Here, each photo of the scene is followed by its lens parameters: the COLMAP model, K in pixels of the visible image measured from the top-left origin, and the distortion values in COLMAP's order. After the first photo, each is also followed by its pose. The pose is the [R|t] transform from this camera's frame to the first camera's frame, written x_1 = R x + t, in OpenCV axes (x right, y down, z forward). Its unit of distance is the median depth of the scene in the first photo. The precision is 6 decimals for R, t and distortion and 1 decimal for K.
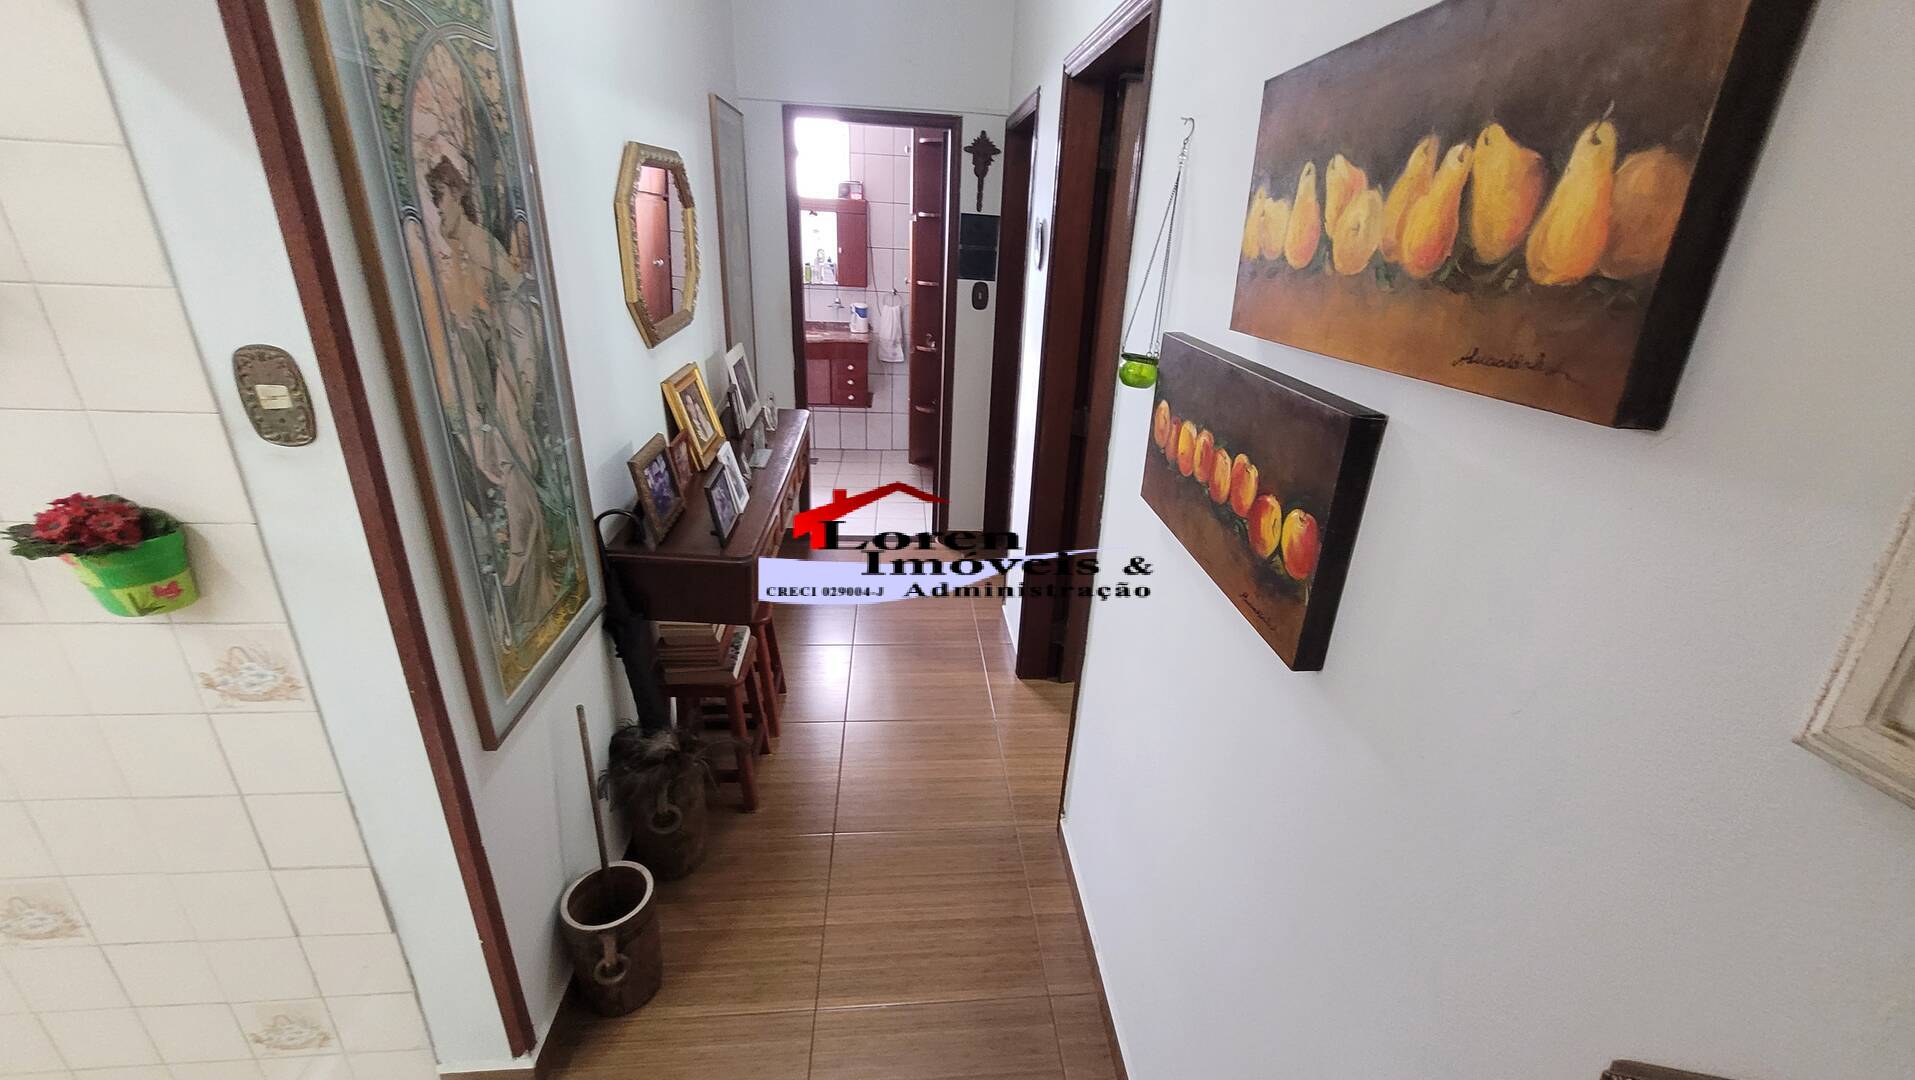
lens RADIAL K [[757.5, 0, 957.0], [0, 757.5, 529.8], [0, 0, 1]] dist [-0.004588, 0.000005]
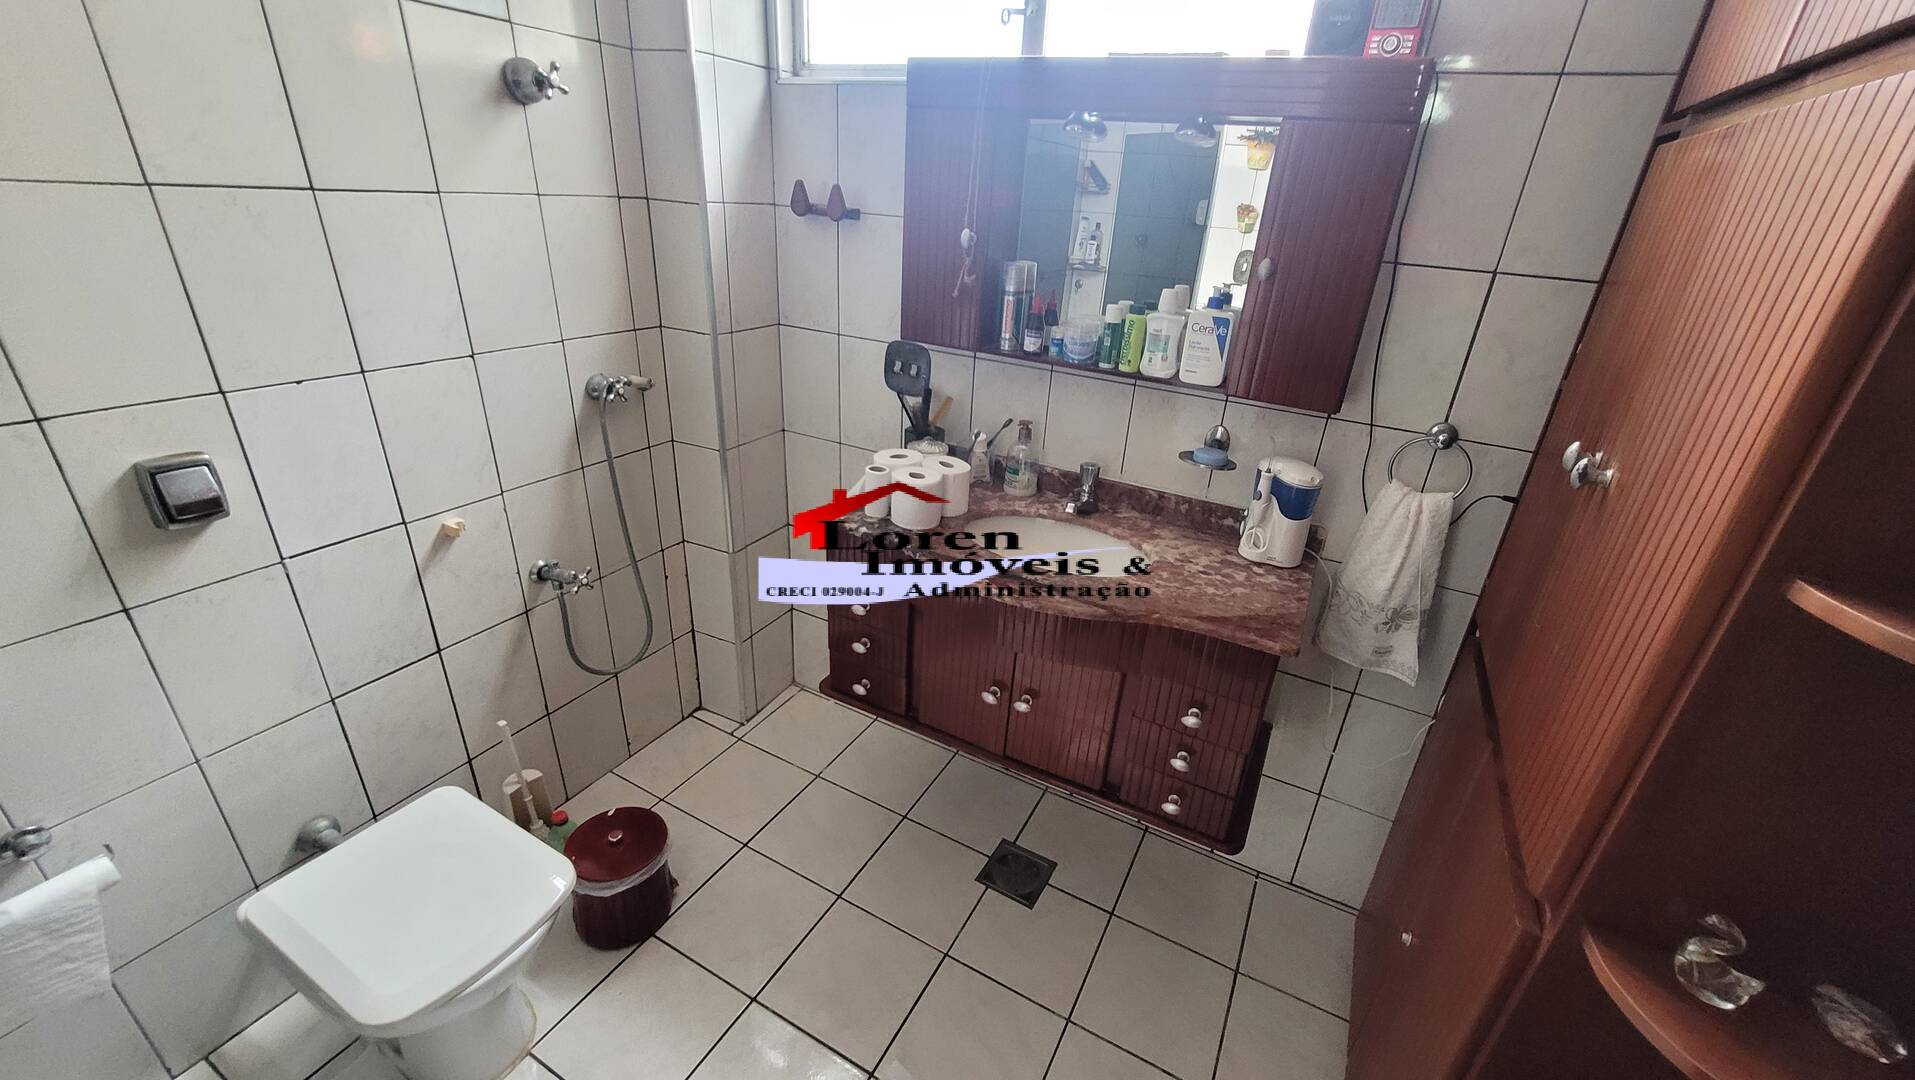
lens RADIAL K [[757.5, 0, 963.7], [0, 757.5, 541.6], [0, 0, 1]] dist [-0.004588, 0.000005]
pose [[0.849276, 0.235447, -0.472540, -0.093390], [-0.217717, 0.971589, 0.092809, -0.268832], [0.480967, 0.024059, 0.876409, 0.697072]]
